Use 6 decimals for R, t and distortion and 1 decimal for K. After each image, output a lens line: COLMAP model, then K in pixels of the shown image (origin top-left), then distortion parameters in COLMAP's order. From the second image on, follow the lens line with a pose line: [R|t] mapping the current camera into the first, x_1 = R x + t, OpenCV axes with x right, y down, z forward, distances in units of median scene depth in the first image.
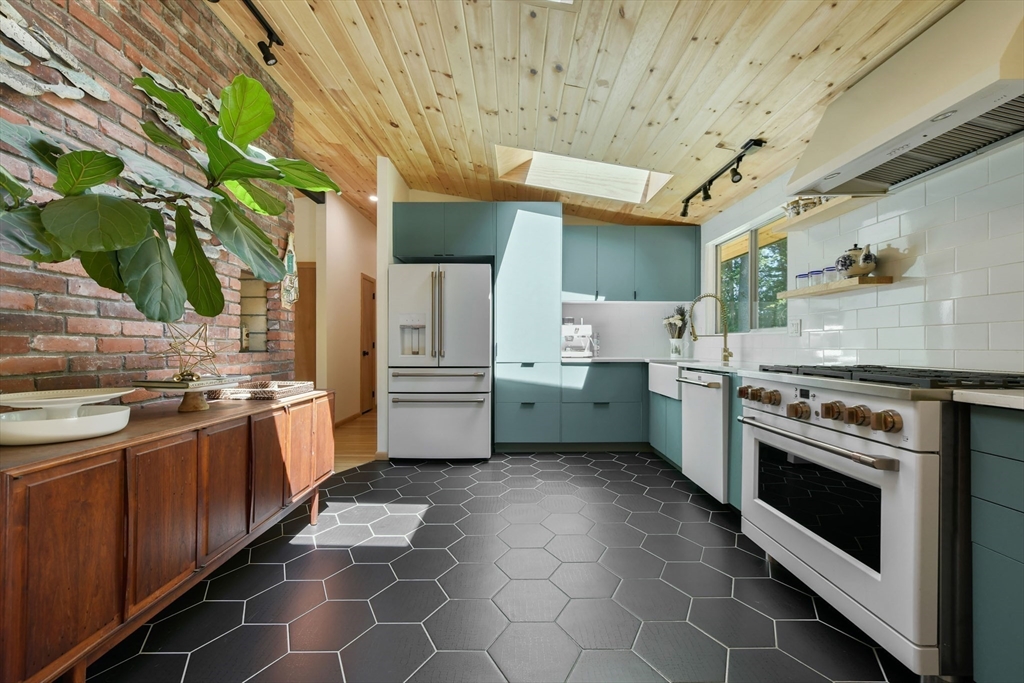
lens RADIAL K [[415.1, 0, 516.7], [0, 415.1, 345.4], [0, 0, 1]] dist [0.000712, 0.001428]
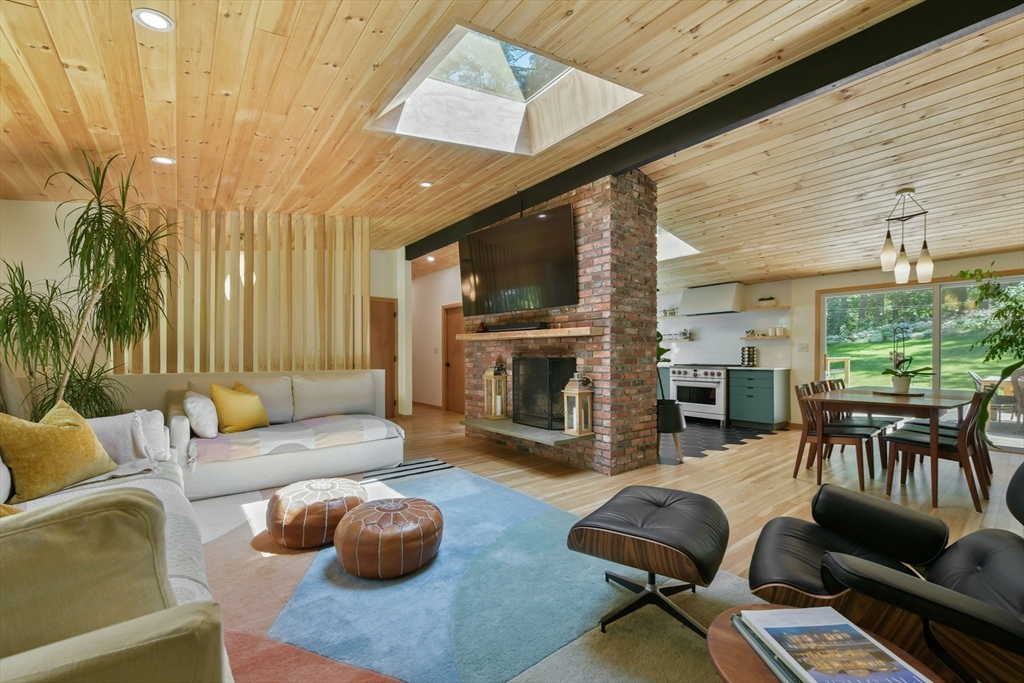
lens RADIAL K [[415.1, 0, 525.9], [0, 415.1, 359.6], [0, 0, 1]] dist [0.000712, 0.001428]
pose [[0.776991, -0.007056, 0.629472, -2.040551], [0.001236, 0.999952, 0.009683, -0.020733], [-0.629510, -0.006746, 0.776963, -0.719357]]
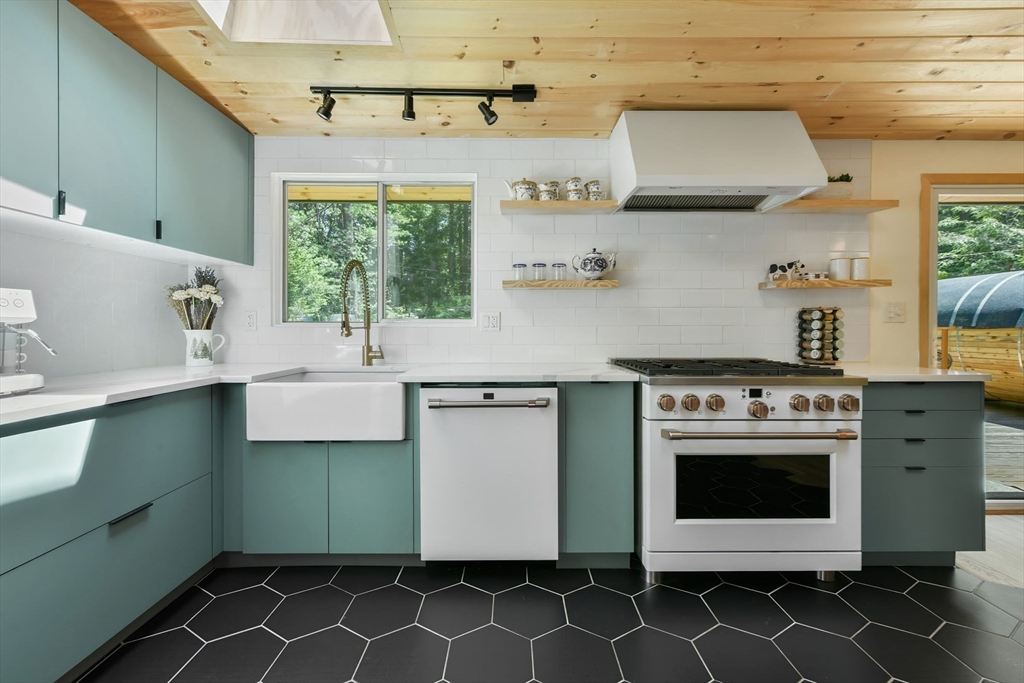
lens RADIAL K [[415.1, 0, 514.8], [0, 415.1, 331.6], [0, 0, 1]] dist [0.000712, 0.001428]
pose [[0.001744, -0.011237, 0.999935, -0.233844], [0.000732, 0.999937, 0.011236, -0.033729], [-0.999998, 0.000712, 0.001752, 1.041410]]
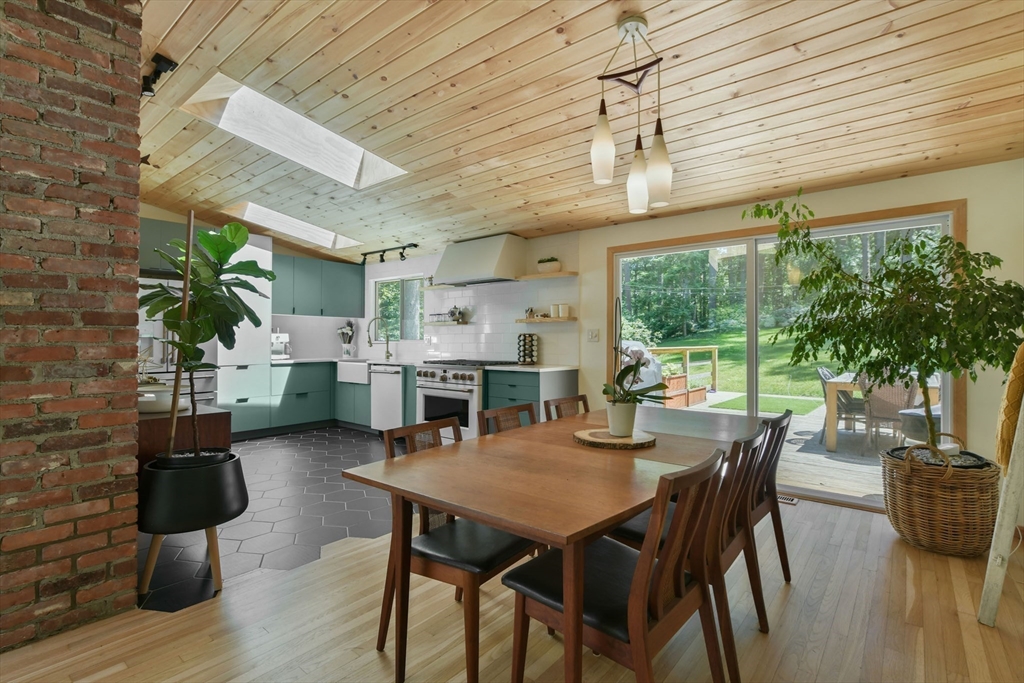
lens RADIAL K [[481.5, 0, 517.9], [0, 481.5, 338.0], [0, 0, 1]] dist [-0.002650, -0.000440]
pose [[0.638232, 0.003302, 0.769837, -0.836442], [0.000309, 0.999990, -0.004546, -0.048404], [-0.769844, 0.003140, 0.638224, -0.794826]]
